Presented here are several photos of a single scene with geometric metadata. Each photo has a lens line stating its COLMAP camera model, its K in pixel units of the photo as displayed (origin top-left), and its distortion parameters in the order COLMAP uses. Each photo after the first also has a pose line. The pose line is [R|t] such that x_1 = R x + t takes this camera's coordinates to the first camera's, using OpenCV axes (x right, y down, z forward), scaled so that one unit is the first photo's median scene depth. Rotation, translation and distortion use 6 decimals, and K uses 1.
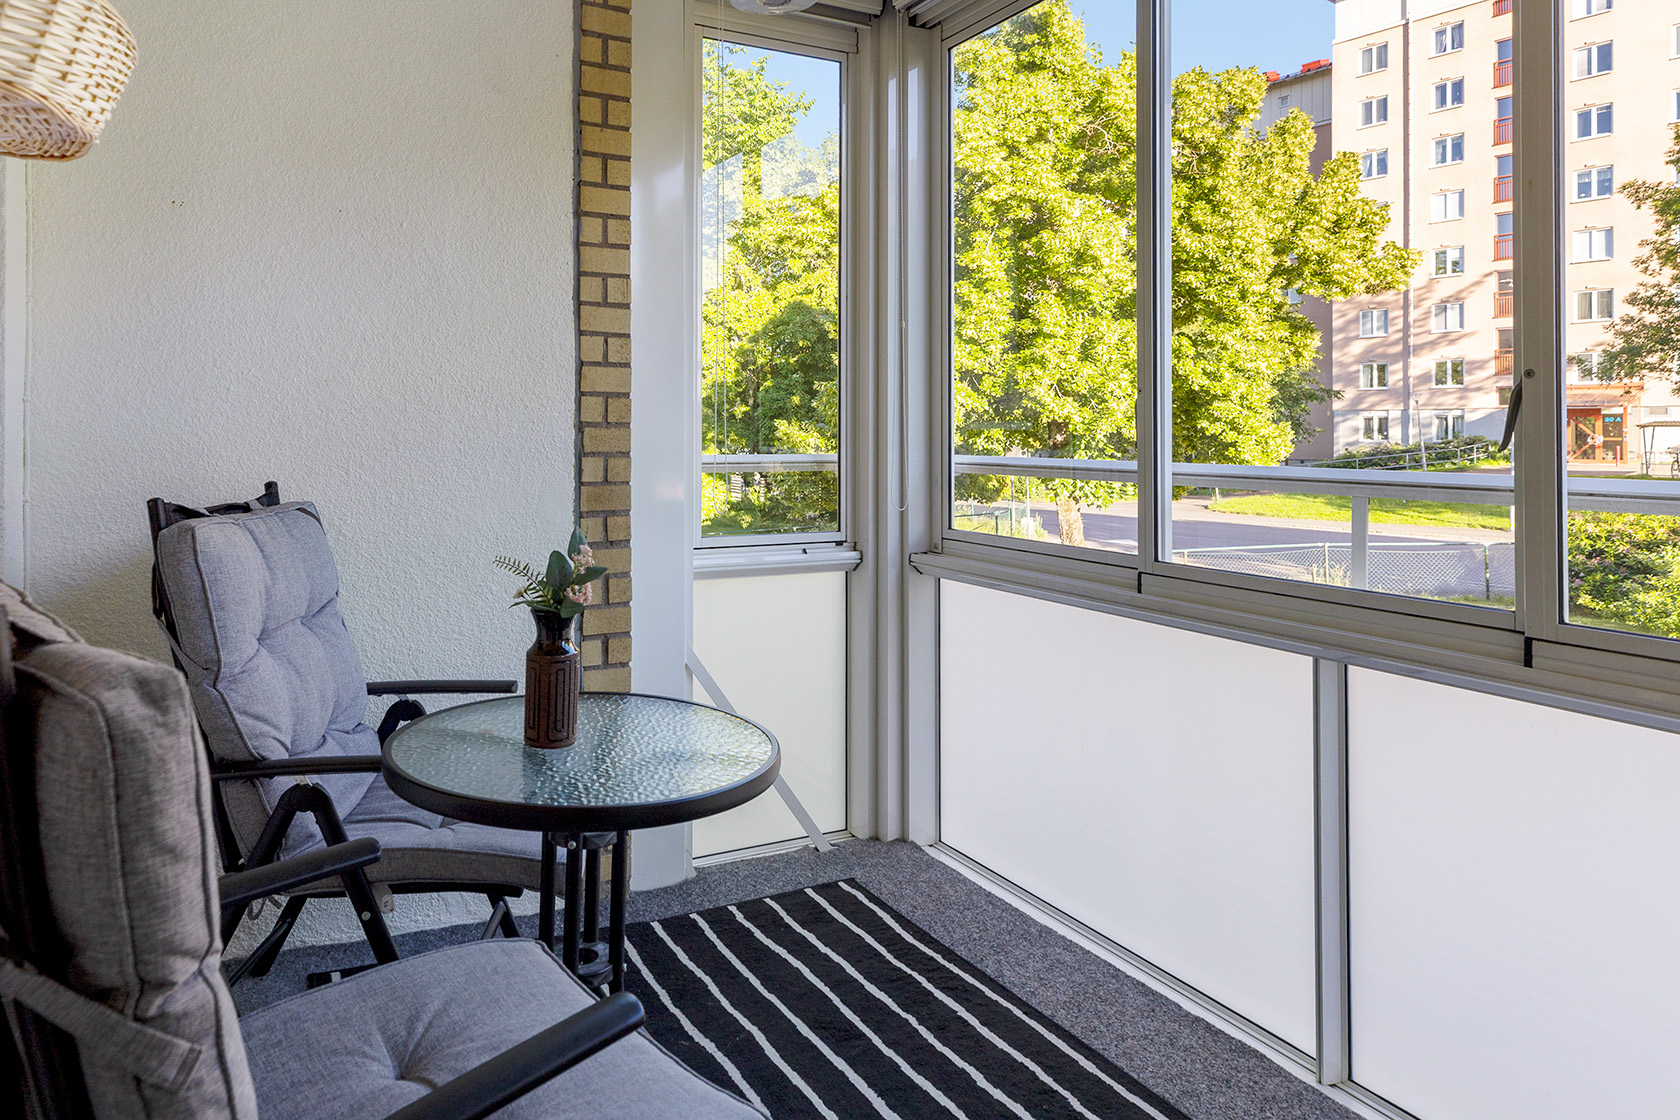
lens RADIAL K [[994.2, 0, 837.7], [0, 994.2, 429.0], [0, 0, 1]] dist [0.014897, -0.000713]
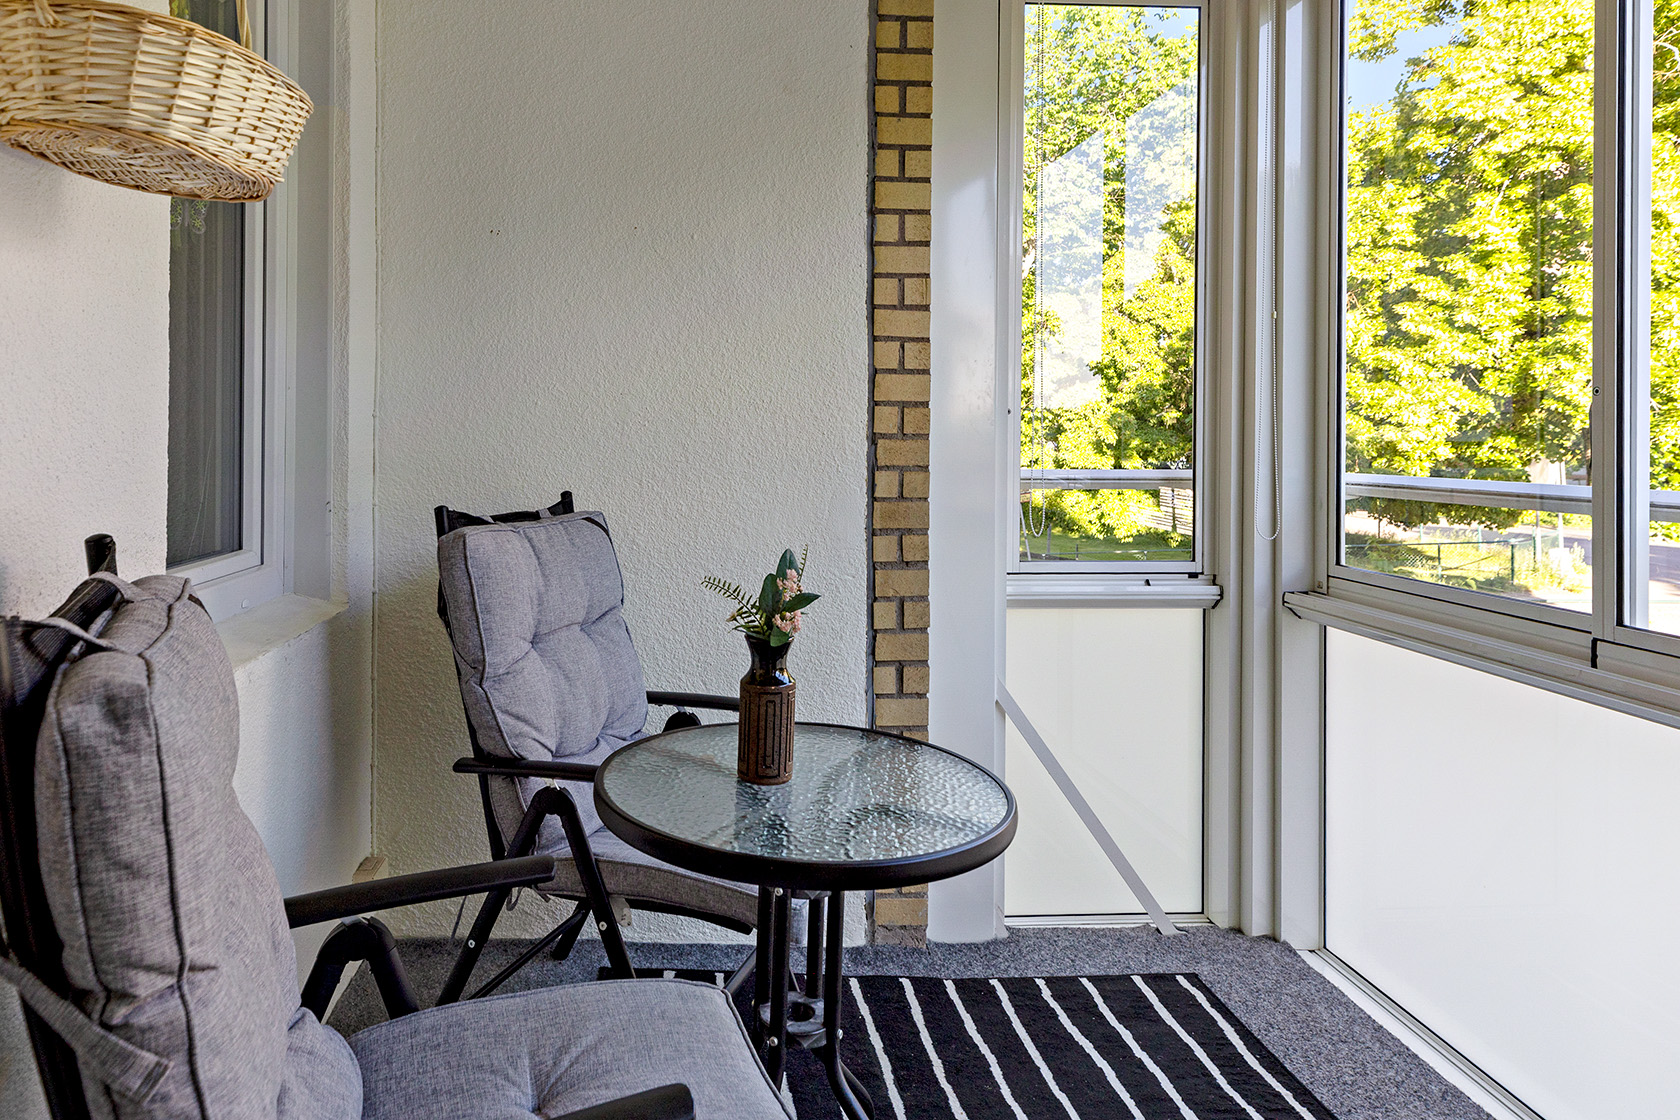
lens RADIAL K [[1058.2, 0, 842.1], [0, 1058.2, 441.3], [0, 0, 1]] dist [0.014859, -0.003135]
pose [[0.922558, 0.003373, -0.385844, 0.123630], [-0.001663, 0.999987, 0.004766, -0.005421], [0.385856, -0.003755, 0.922552, 0.082380]]
